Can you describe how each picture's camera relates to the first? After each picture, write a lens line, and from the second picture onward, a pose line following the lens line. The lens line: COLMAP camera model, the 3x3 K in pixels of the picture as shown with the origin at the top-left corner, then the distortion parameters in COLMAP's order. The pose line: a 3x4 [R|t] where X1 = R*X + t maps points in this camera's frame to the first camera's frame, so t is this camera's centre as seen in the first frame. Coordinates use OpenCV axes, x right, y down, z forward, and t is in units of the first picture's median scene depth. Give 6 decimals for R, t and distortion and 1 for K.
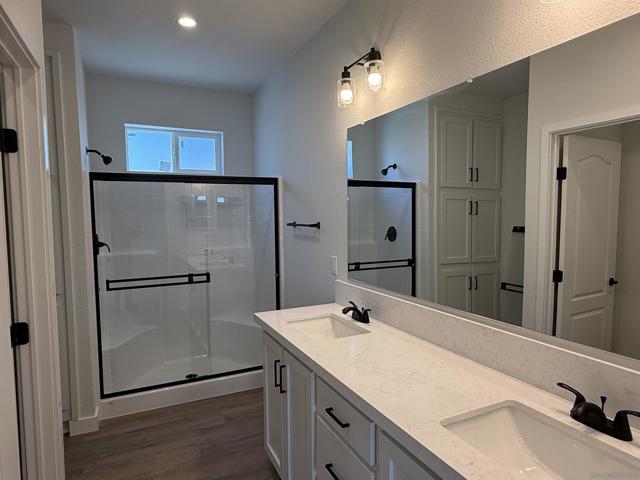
lens RADIAL K [[388.0, 0, 320.0], [0, 388.0, 240.0], [0, 0, 1]] dist [-0.004110, -0.001498]
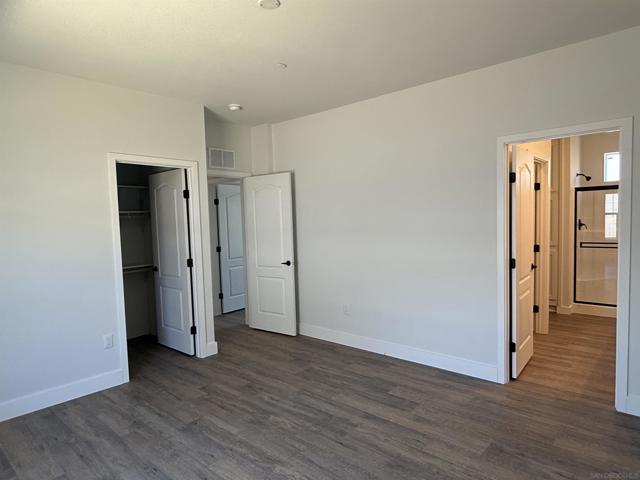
lens RADIAL K [[388.0, 0, 320.0], [0, 388.0, 240.0], [0, 0, 1]] dist [-0.004110, -0.001498]
pose [[0.361125, 0.056143, -0.930826, 0.717138], [-0.037348, 0.998256, 0.045721, 0.047923], [0.931769, 0.018254, 0.362592, -0.844712]]
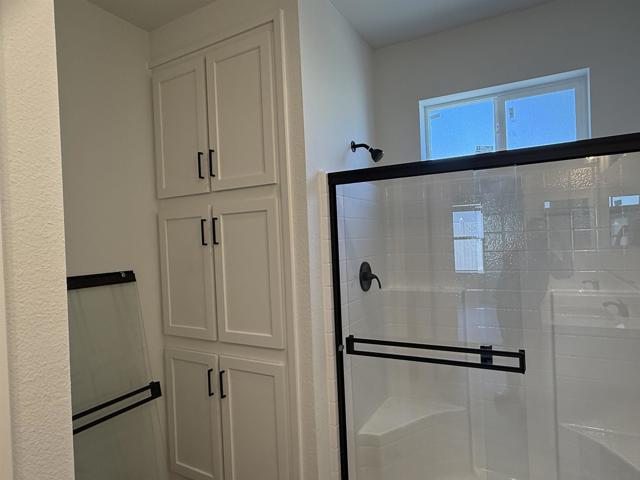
lens RADIAL K [[388.0, 0, 320.0], [0, 388.0, 240.0], [0, 0, 1]] dist [-0.004110, -0.001498]
pose [[0.580854, -0.012914, -0.813905, -0.049546], [-0.008150, 0.999732, -0.021679, -0.039454], [0.813967, 0.019225, 0.580593, 0.529744]]
